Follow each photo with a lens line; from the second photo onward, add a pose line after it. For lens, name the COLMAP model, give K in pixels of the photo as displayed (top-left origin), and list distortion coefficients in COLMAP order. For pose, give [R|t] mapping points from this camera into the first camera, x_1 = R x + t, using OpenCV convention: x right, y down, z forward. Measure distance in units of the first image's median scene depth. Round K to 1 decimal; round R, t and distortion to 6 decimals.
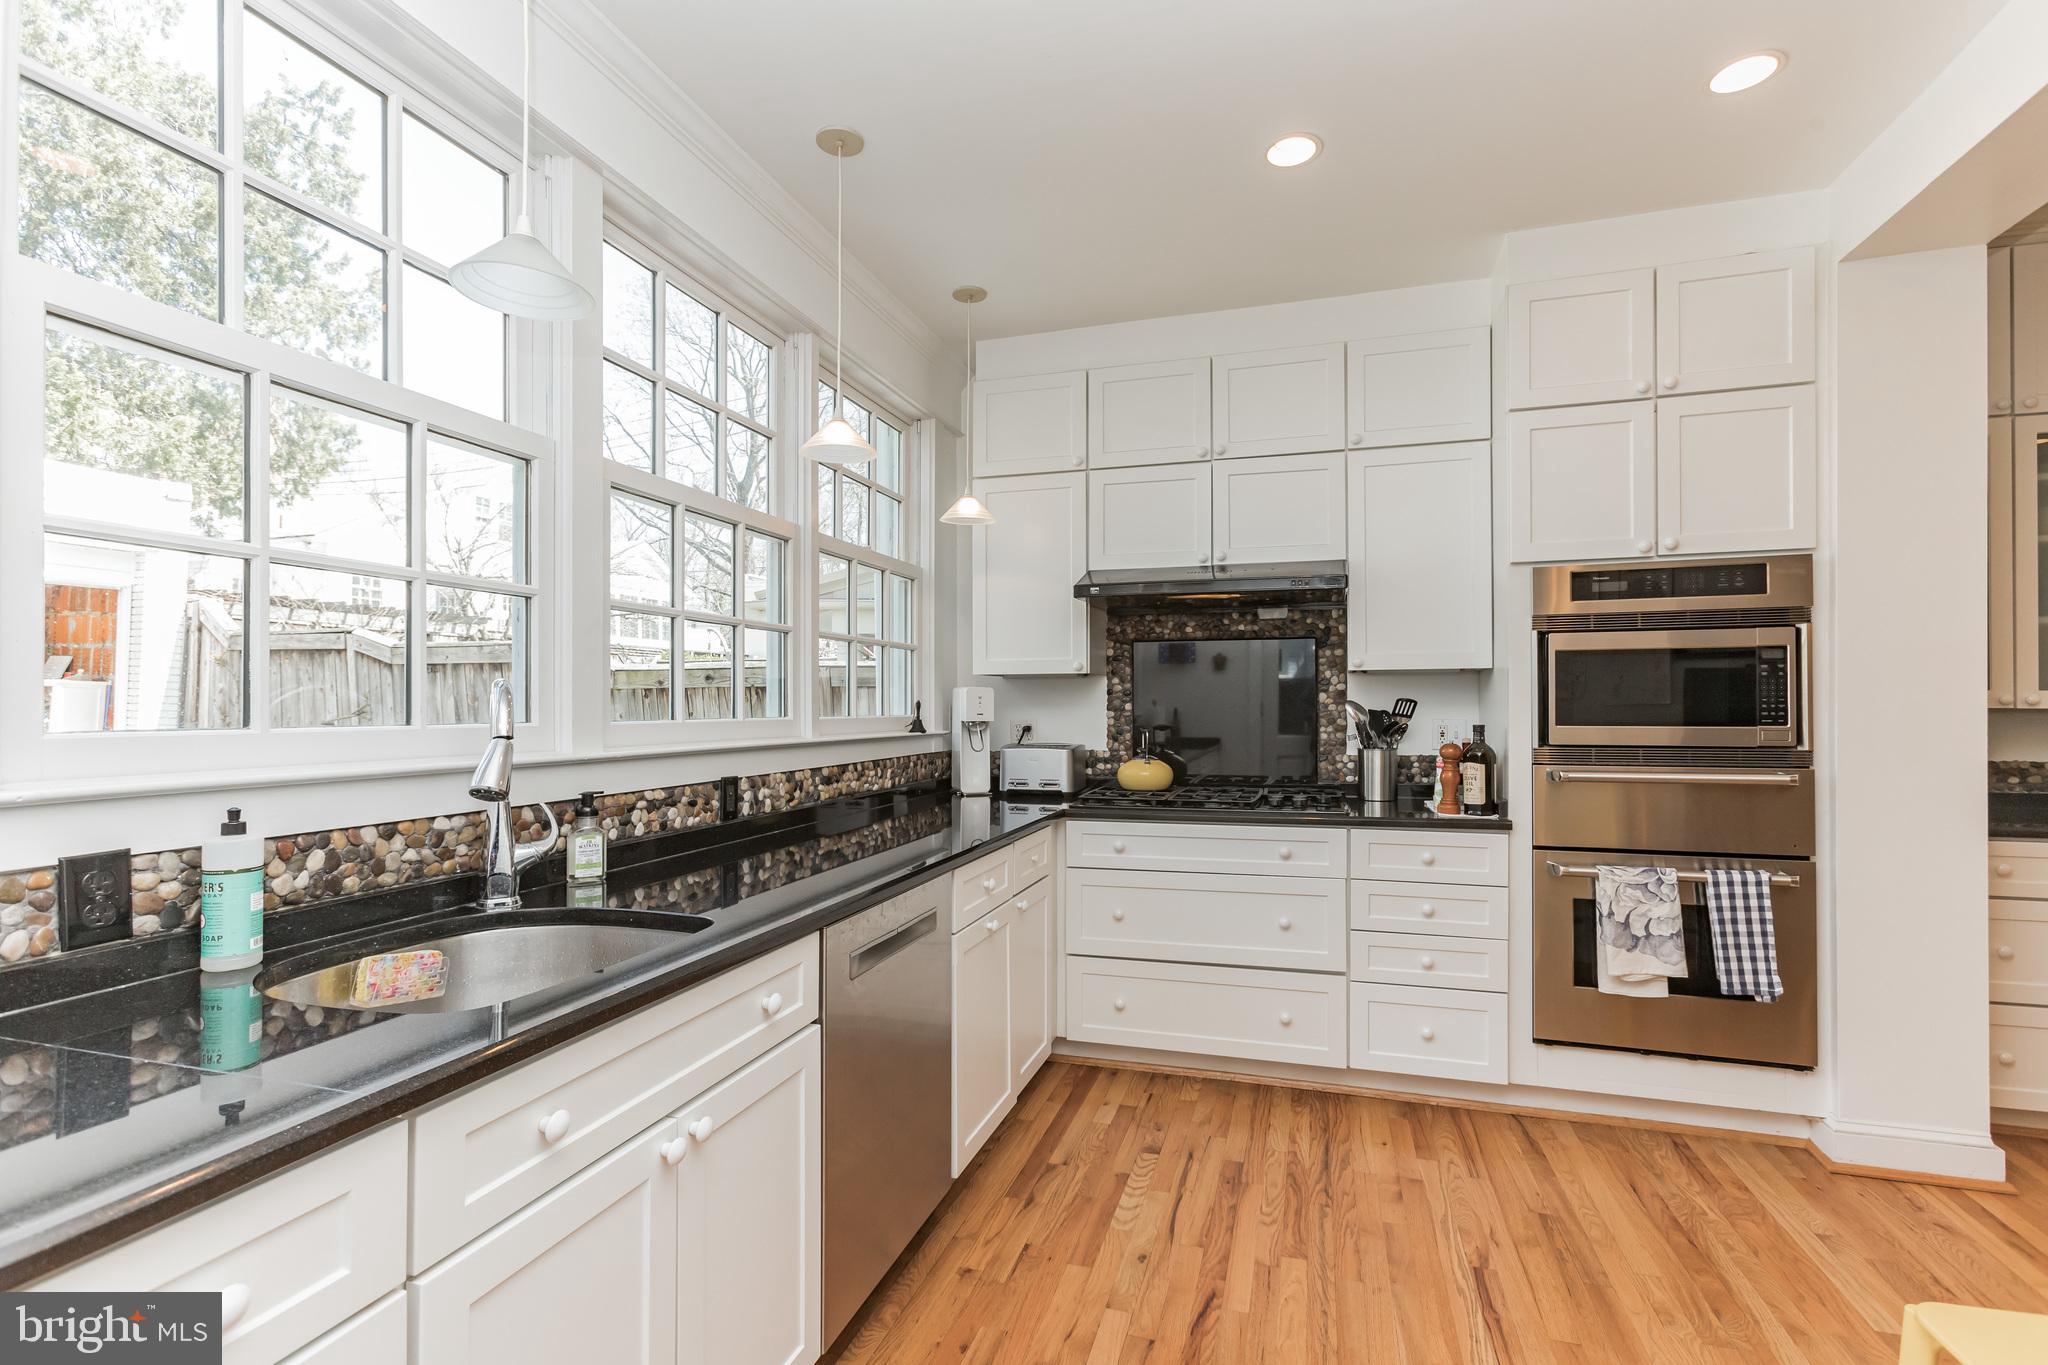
lens RADIAL K [[936.5, 0, 1029.4], [0, 936.5, 700.7], [0, 0, 1]] dist [-0.000151, 0.000275]
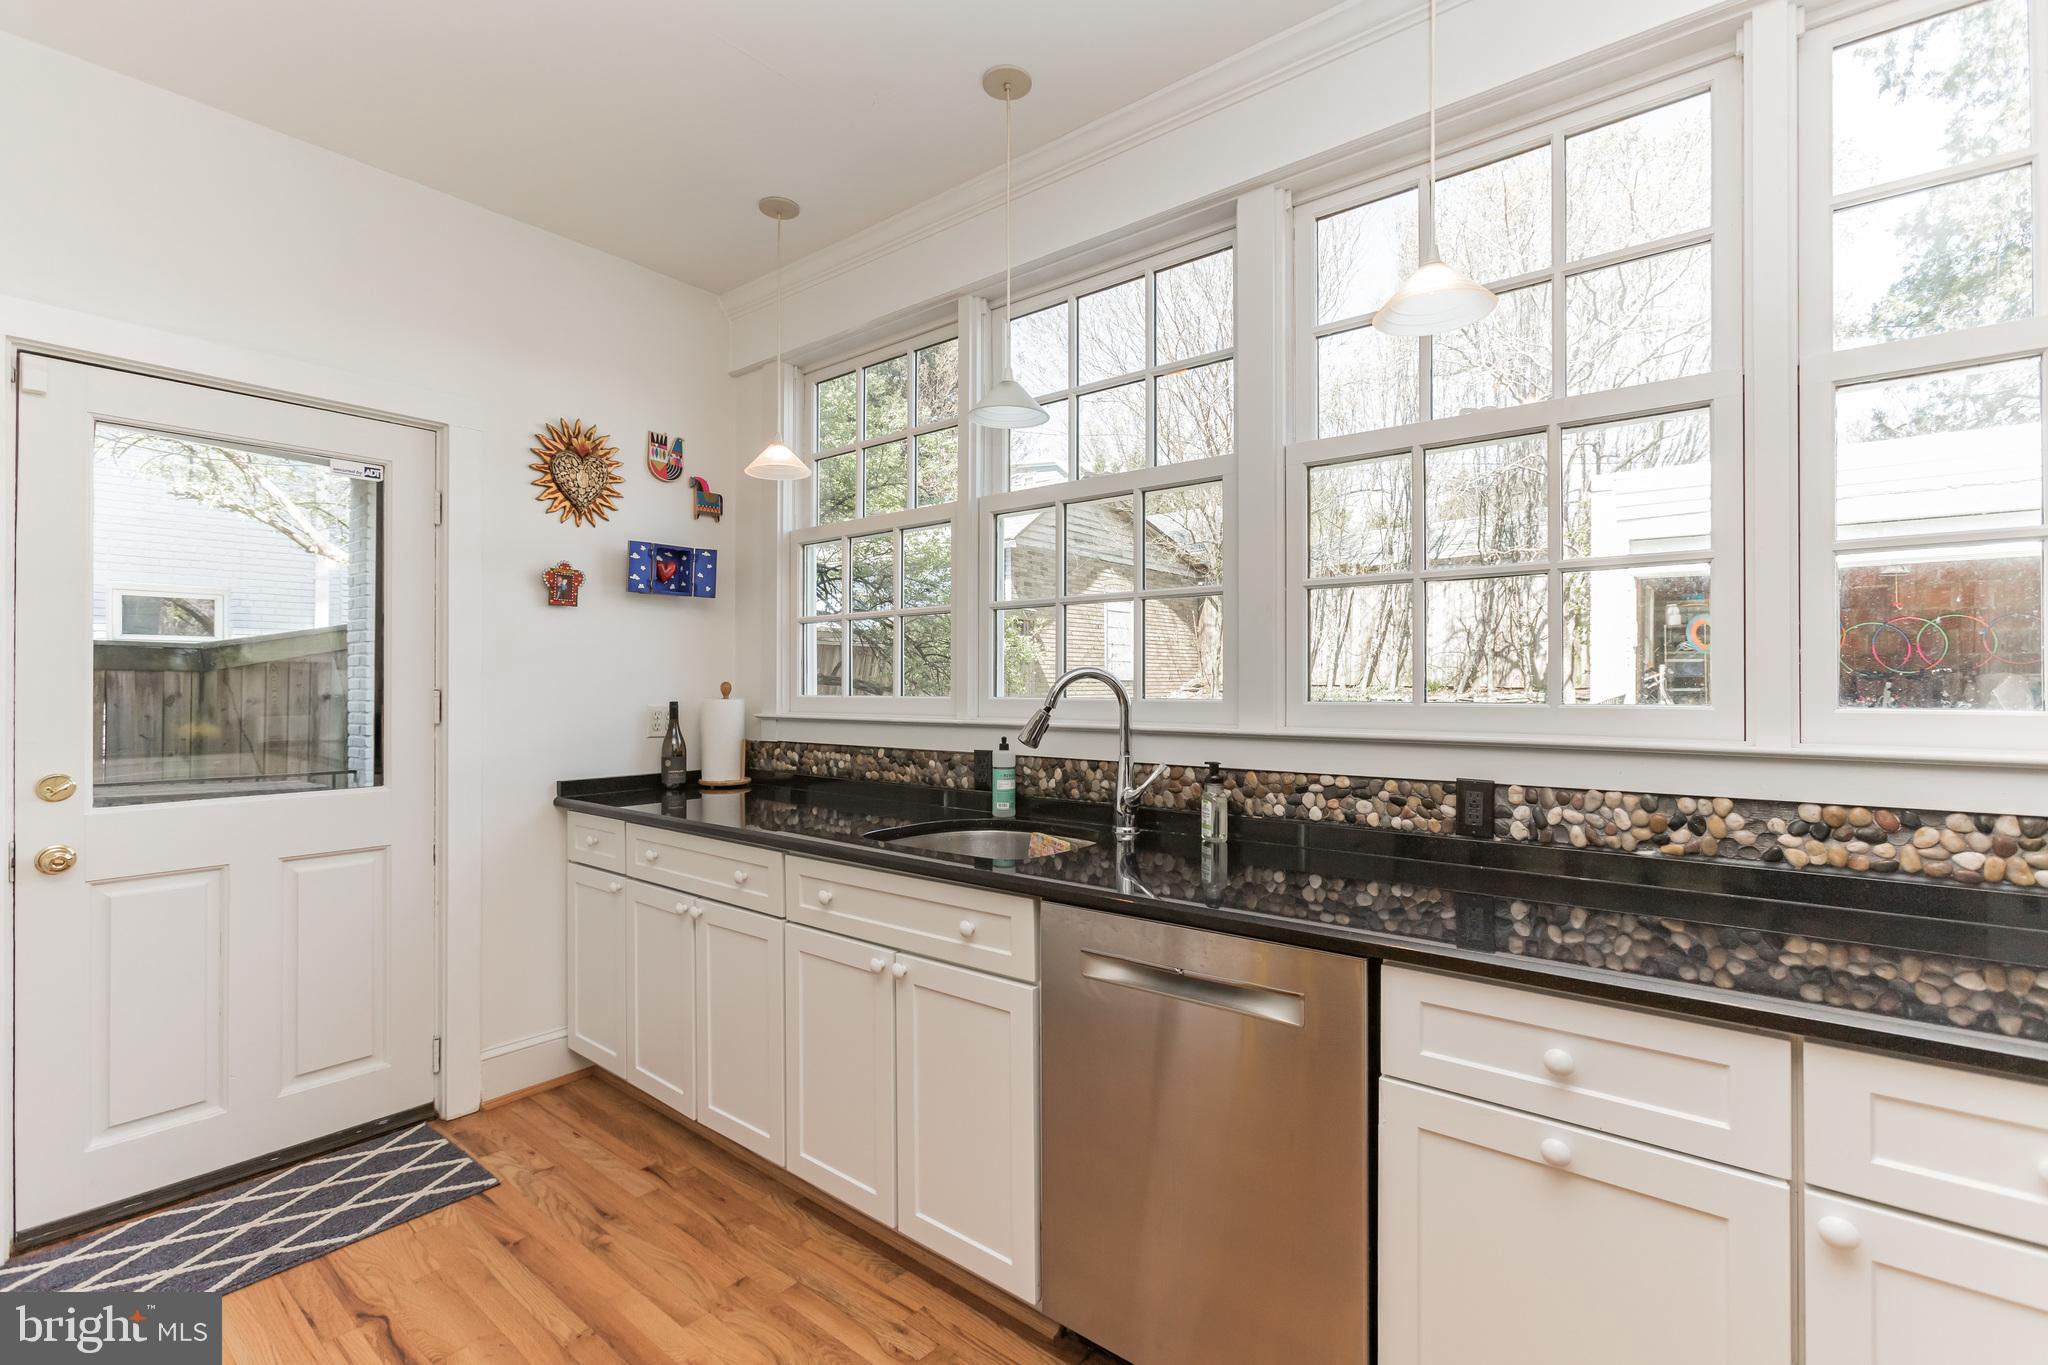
lens RADIAL K [[936.5, 0, 1028.7], [0, 936.5, 677.3], [0, 0, 1]] dist [-0.000151, 0.000275]
pose [[-0.378032, -0.007027, -0.925766, 0.554906], [0.005009, 0.999941, -0.009636, 0.004099], [0.925779, -0.008280, -0.377975, 1.023076]]
